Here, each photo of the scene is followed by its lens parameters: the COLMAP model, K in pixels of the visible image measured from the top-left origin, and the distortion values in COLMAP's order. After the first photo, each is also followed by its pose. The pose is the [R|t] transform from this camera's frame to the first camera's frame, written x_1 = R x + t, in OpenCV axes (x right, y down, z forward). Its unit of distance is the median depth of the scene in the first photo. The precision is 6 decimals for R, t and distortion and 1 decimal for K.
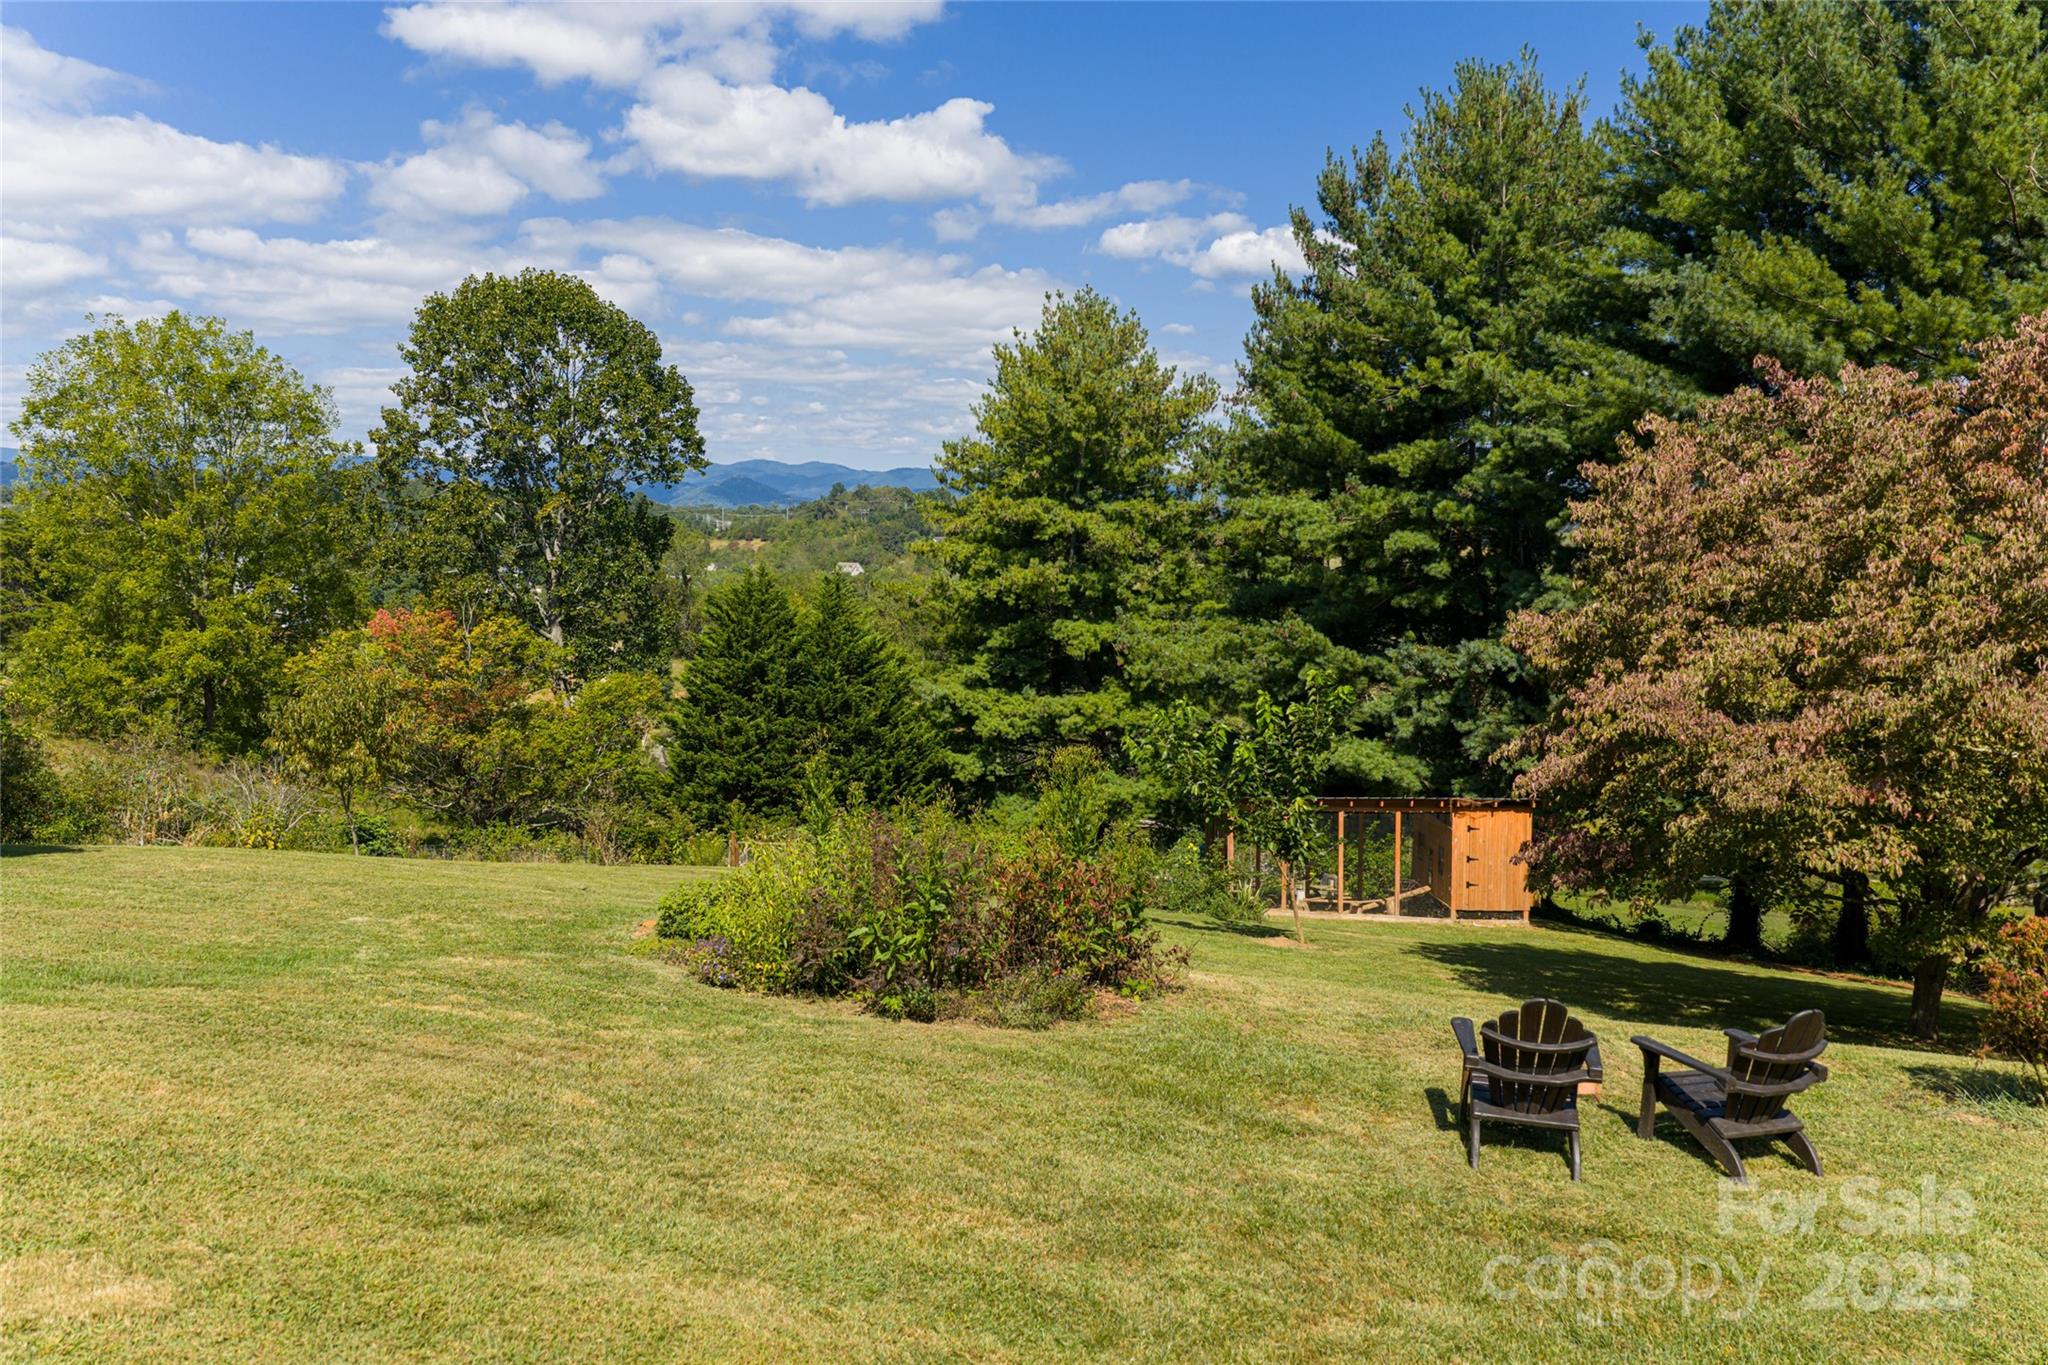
lens RADIAL K [[1644.4, 0, 1024.0], [0, 1644.4, 682.5], [0, 0, 1]] dist [-0.095181, 0.001405]
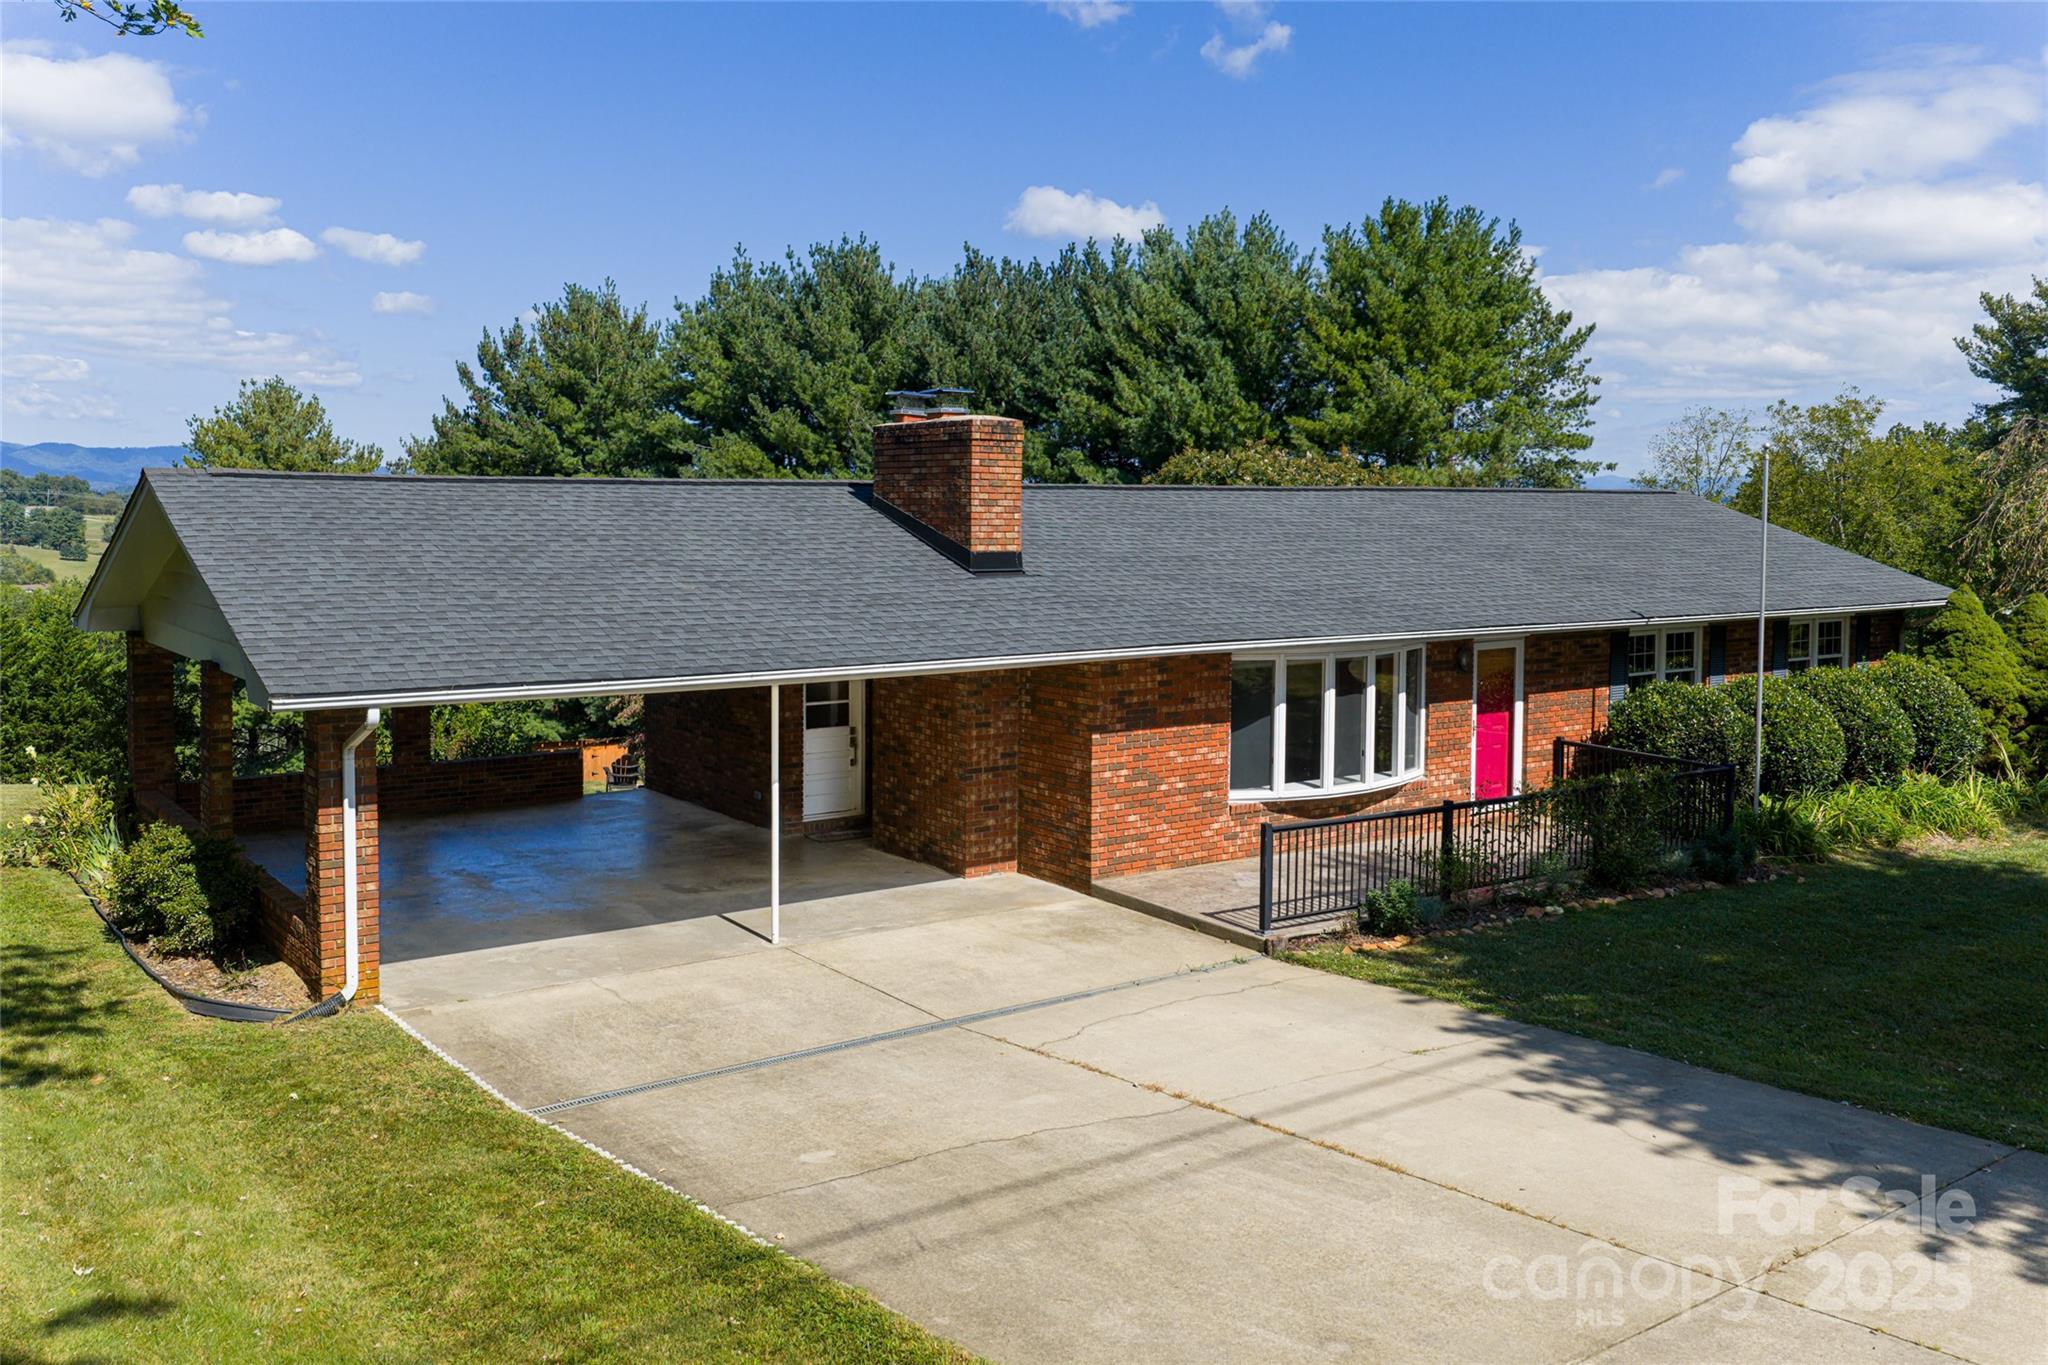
lens RADIAL K [[1665.3, 0, 1024.0], [0, 1665.3, 682.5], [0, 0, 1]] dist [-0.001712, 0.000627]
pose [[0.863567, -0.044972, 0.502225, -0.180002], [0.040009, 0.998986, 0.020659, -0.007389], [-0.502644, 0.002254, 0.864490, -0.632955]]
